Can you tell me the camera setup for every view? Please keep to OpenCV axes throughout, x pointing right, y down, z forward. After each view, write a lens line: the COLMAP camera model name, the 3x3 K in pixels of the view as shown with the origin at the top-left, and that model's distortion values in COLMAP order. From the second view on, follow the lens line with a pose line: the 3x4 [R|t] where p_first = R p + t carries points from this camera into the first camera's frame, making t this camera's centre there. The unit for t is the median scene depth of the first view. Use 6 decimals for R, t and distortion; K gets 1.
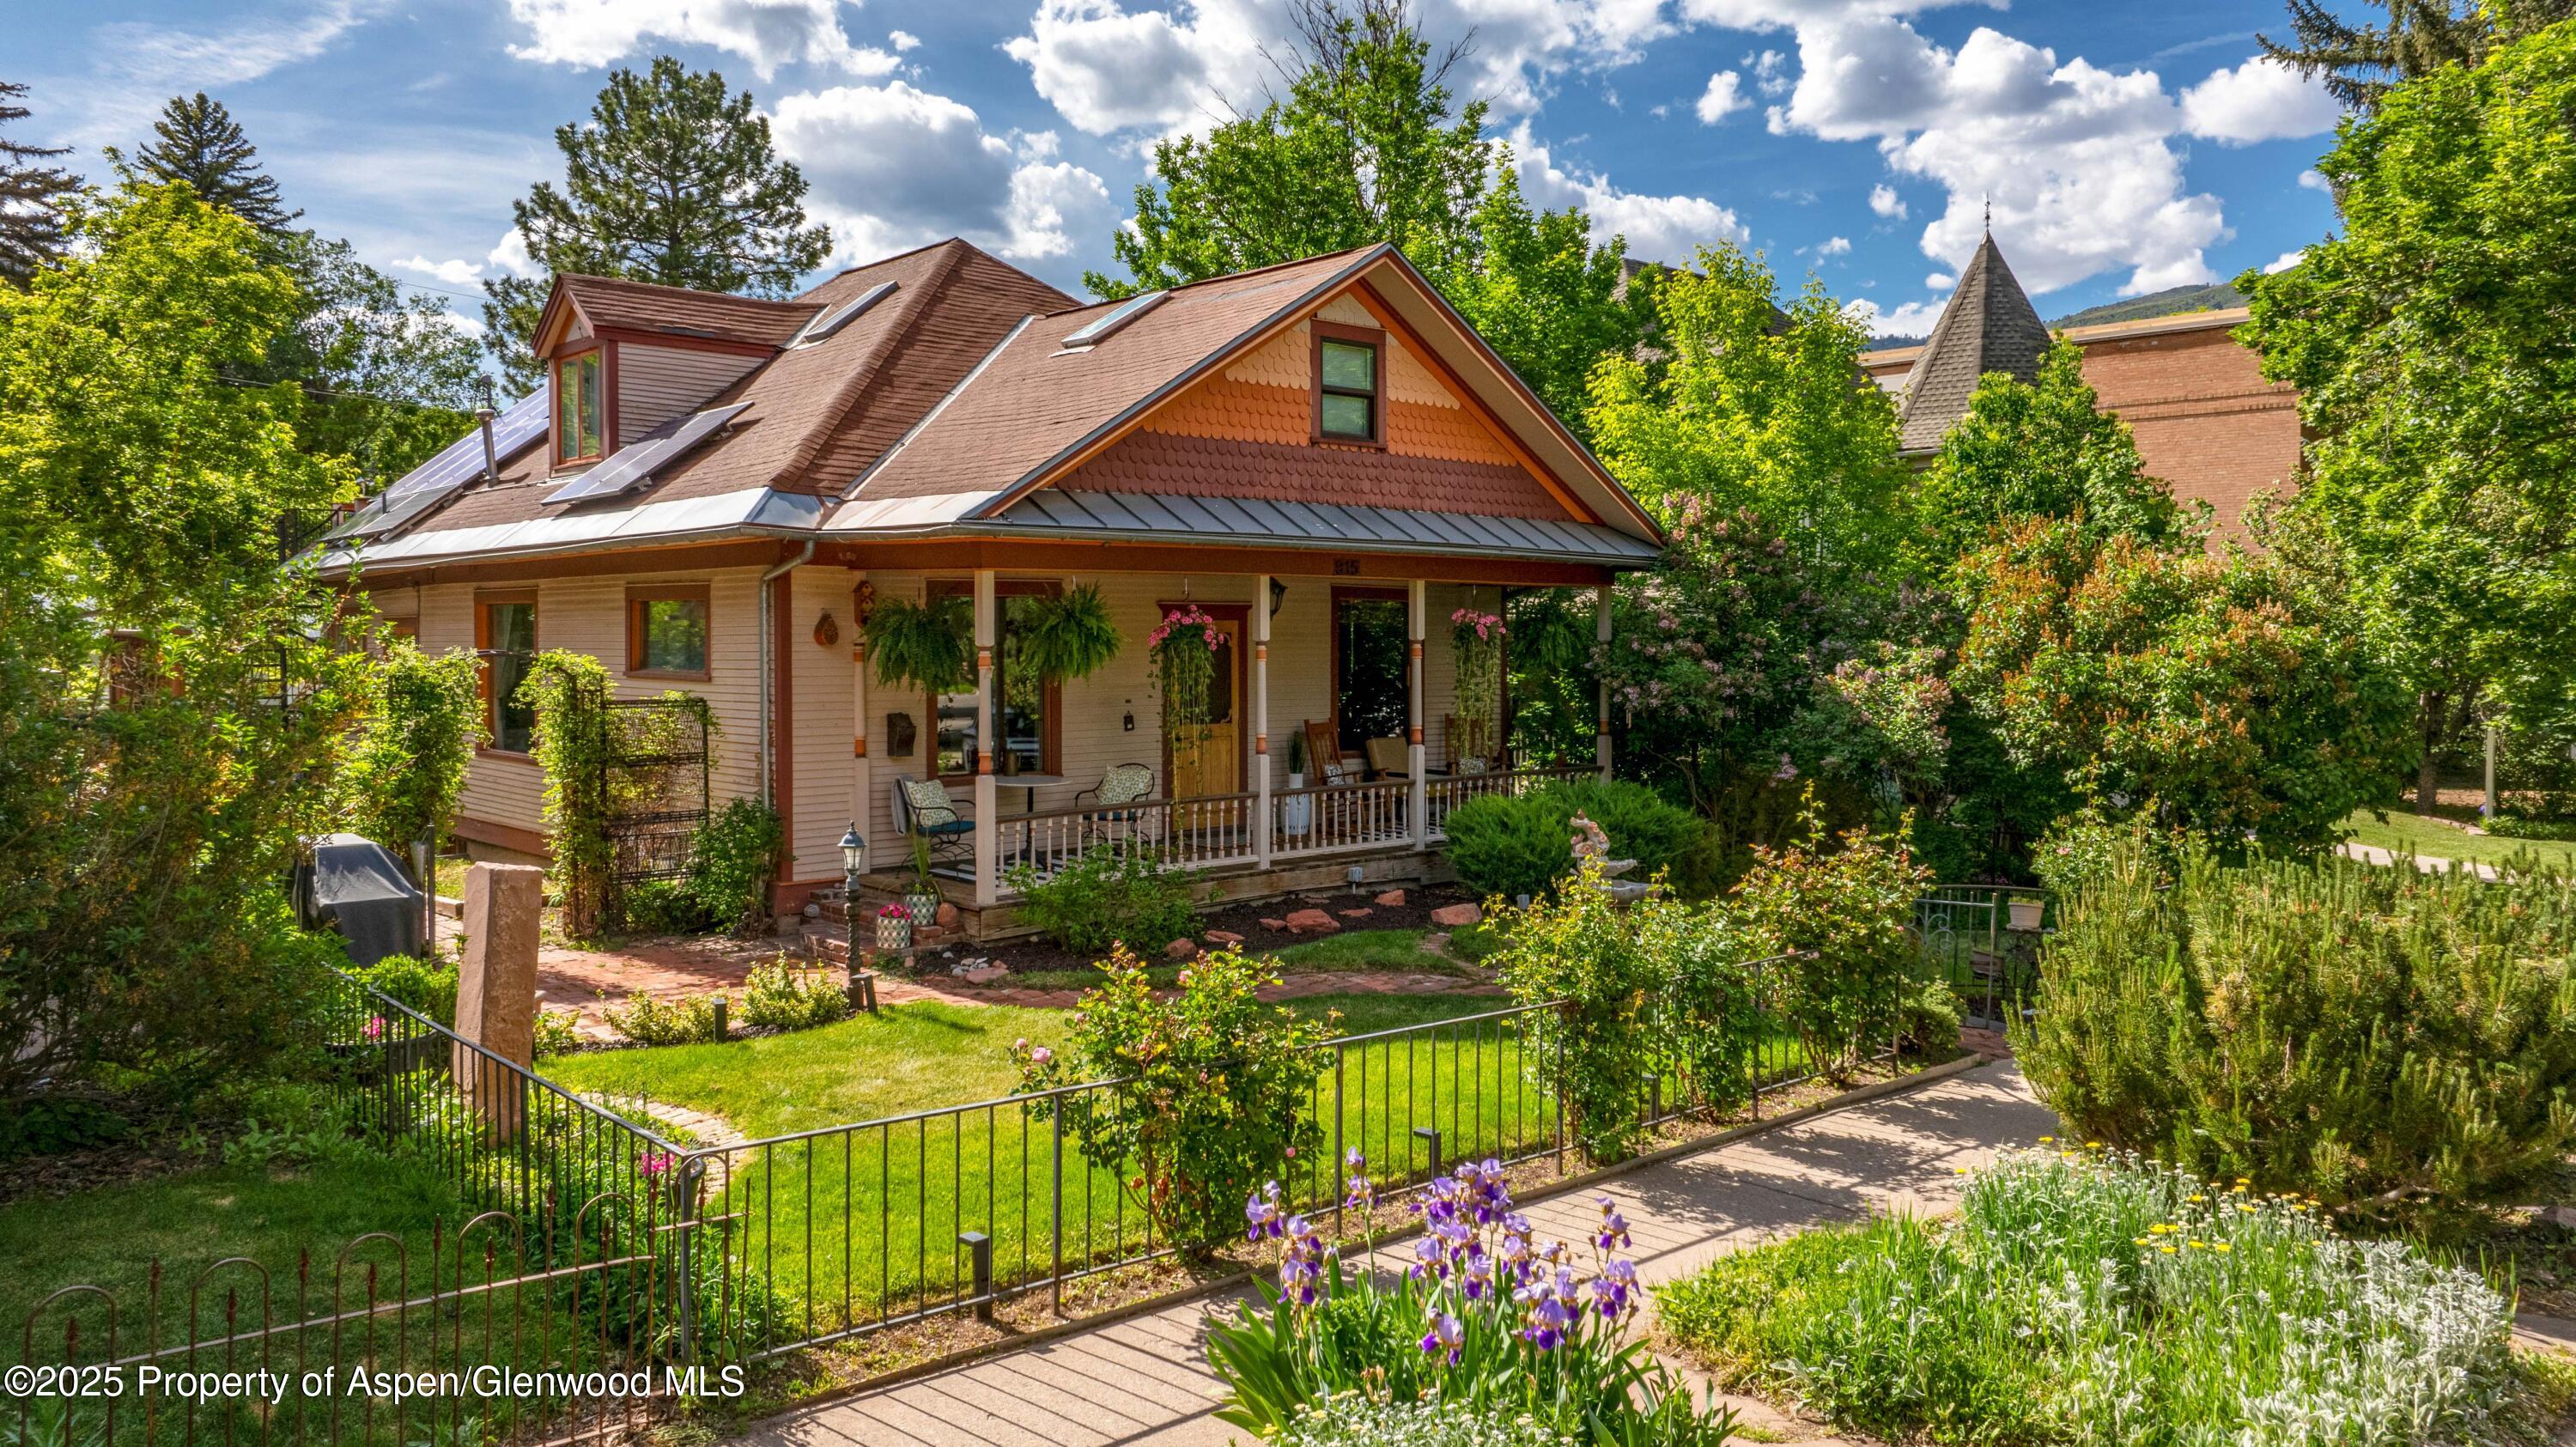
lens RADIAL K [[1818.2, 0, 1289.4], [0, 1818.2, 626.1], [0, 0, 1]] dist [-0.024720, 0.005857]
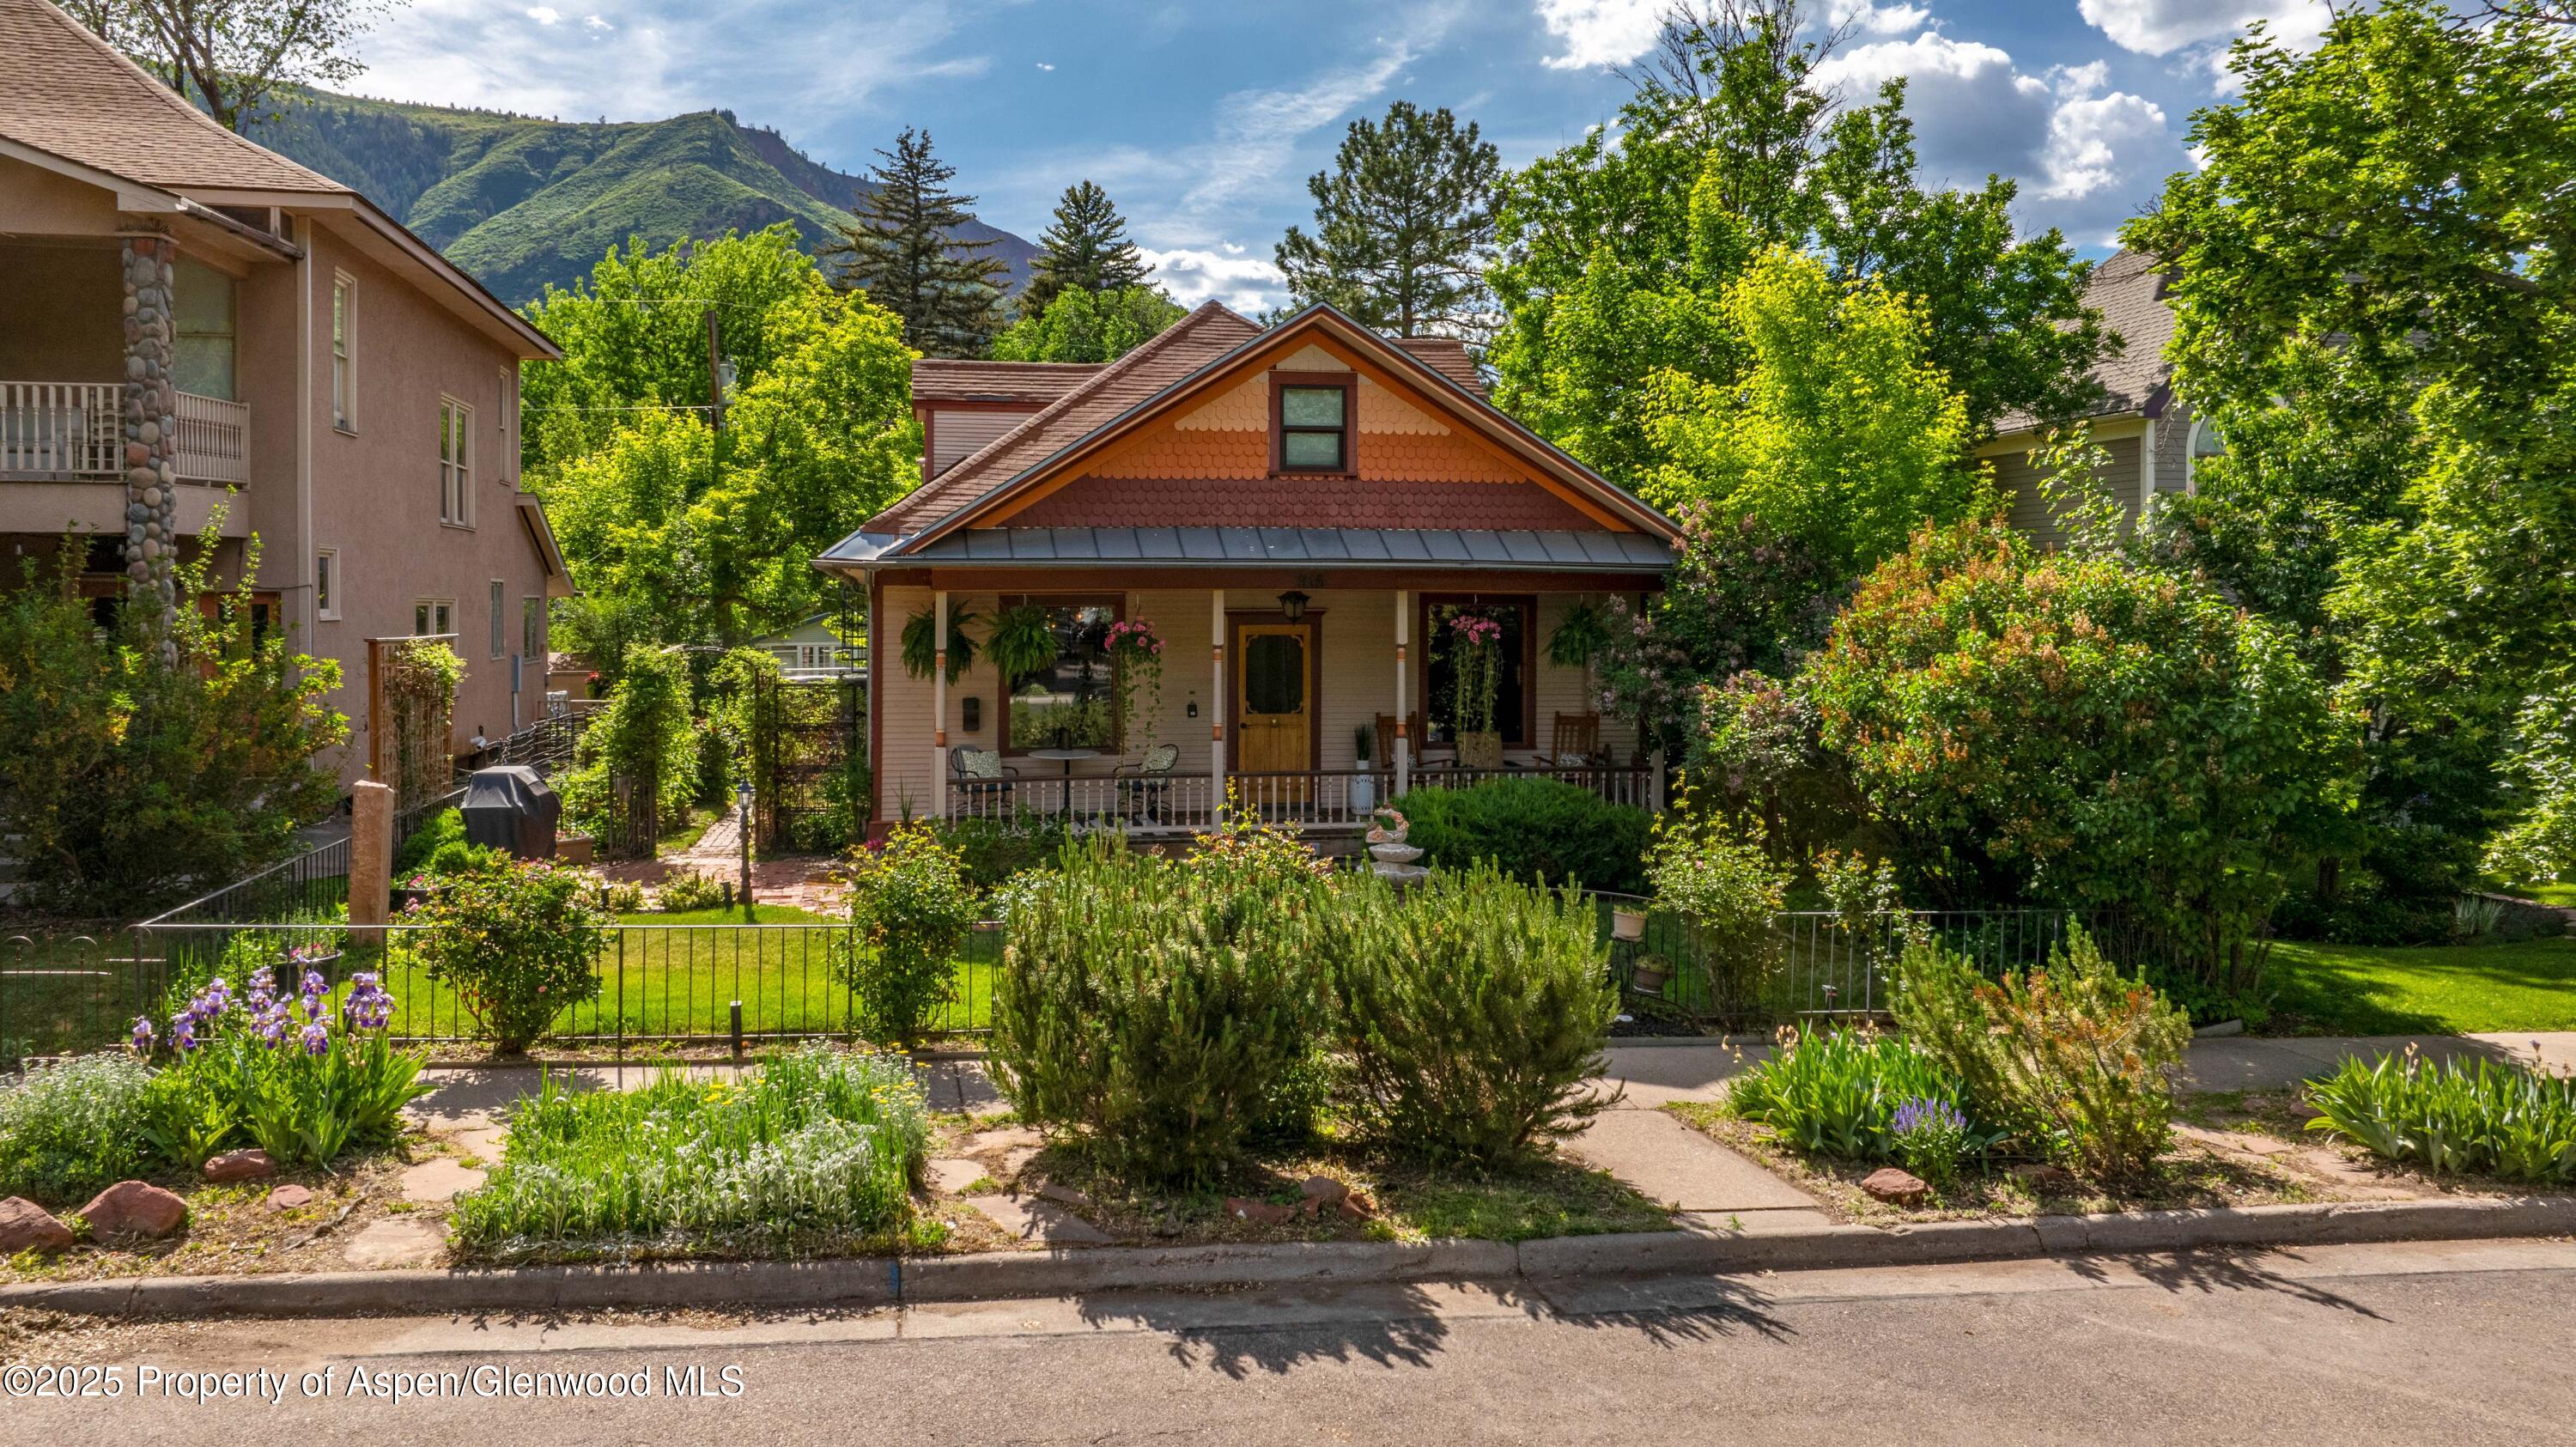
lens RADIAL K [[1818.2, 0, 1289.4], [0, 1818.2, 626.1], [0, 0, 1]] dist [-0.024720, 0.005857]
pose [[0.850979, 0.007454, -0.525147, 0.632165], [0.000696, 0.999882, 0.015321, -0.022124], [0.525199, -0.013403, 0.850874, 0.009614]]
